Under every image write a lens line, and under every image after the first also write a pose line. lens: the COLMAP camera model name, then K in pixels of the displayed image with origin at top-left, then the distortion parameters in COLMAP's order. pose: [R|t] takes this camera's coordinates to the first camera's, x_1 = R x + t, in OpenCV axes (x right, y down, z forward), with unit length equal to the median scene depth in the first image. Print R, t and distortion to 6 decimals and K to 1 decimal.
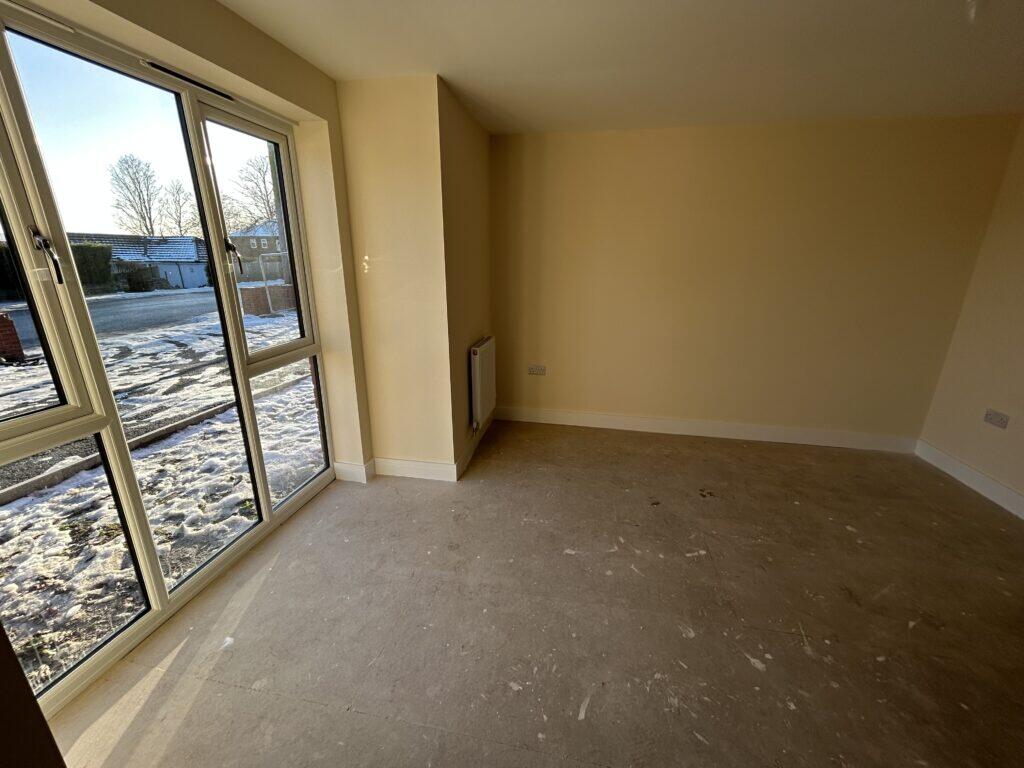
lens RADIAL K [[415.9, 0, 513.2], [0, 415.9, 384.6], [0, 0, 1]] dist [-0.000509, -0.000265]
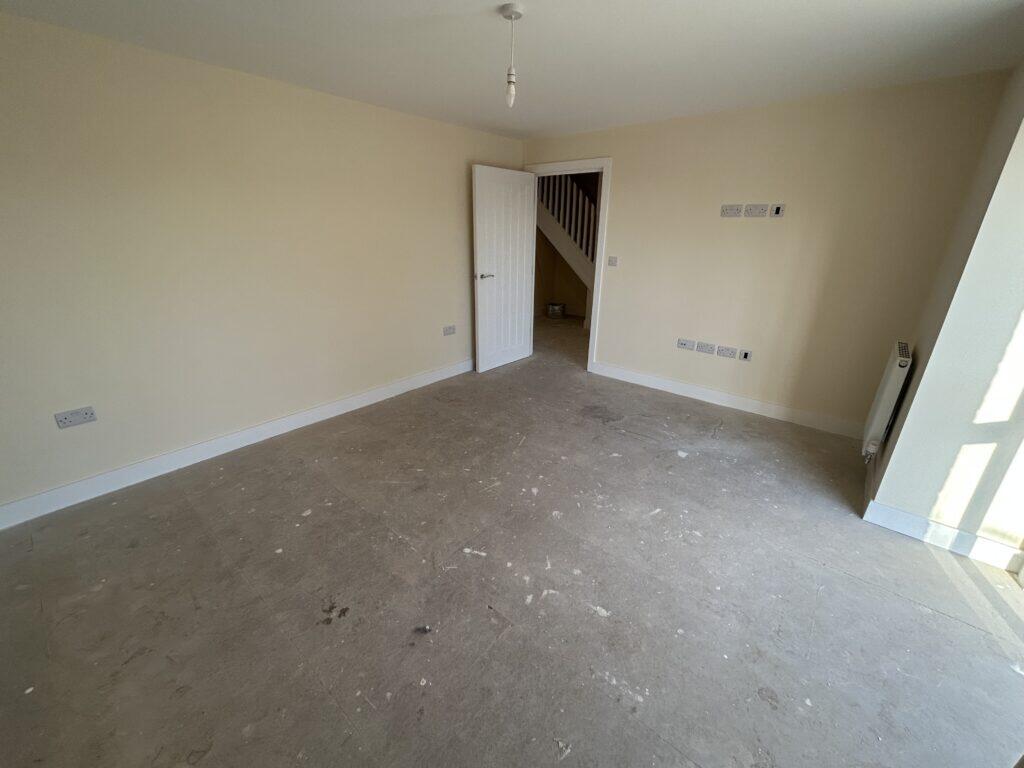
lens RADIAL K [[415.9, 0, 511.6], [0, 415.9, 387.7], [0, 0, 1]] dist [-0.000509, -0.000265]
pose [[-0.869657, -0.200954, 0.450904, 0.011451], [0.122273, 0.797250, 0.591137, -0.455693], [-0.478275, 0.569219, -0.668762, 1.400845]]
